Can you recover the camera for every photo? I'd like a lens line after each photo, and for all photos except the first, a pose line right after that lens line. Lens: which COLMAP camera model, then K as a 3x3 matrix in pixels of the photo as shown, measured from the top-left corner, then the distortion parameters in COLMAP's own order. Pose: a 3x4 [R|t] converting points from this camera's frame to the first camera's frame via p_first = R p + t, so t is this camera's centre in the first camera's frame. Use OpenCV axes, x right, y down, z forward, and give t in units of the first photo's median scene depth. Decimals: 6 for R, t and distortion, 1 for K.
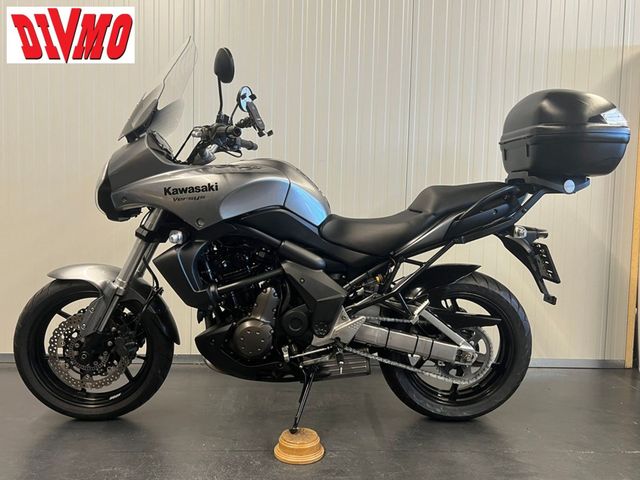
lens RADIAL K [[520.0, 0, 320.0], [0, 520.0, 240.0], [0, 0, 1]] dist [0.135719, -0.274999]
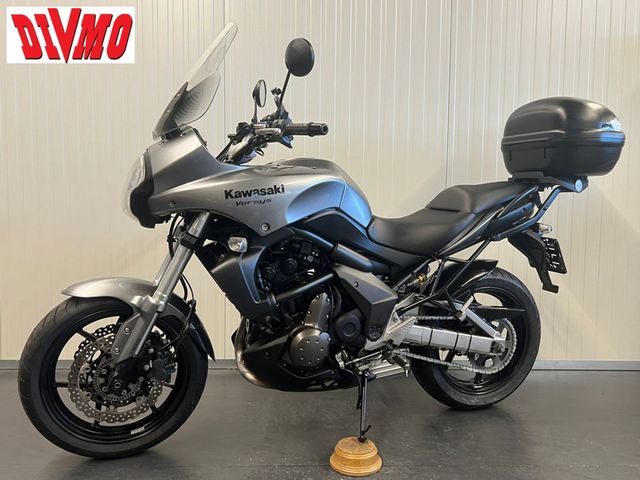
lens RADIAL K [[520.0, 0, 320.0], [0, 520.0, 240.0], [0, 0, 1]] dist [0.135719, -0.274999]
pose [[0.962160, -0.031959, 0.270604, -0.352559], [0.028031, 0.999438, 0.018367, -0.023983], [-0.271039, -0.010087, 0.962516, 0.081929]]
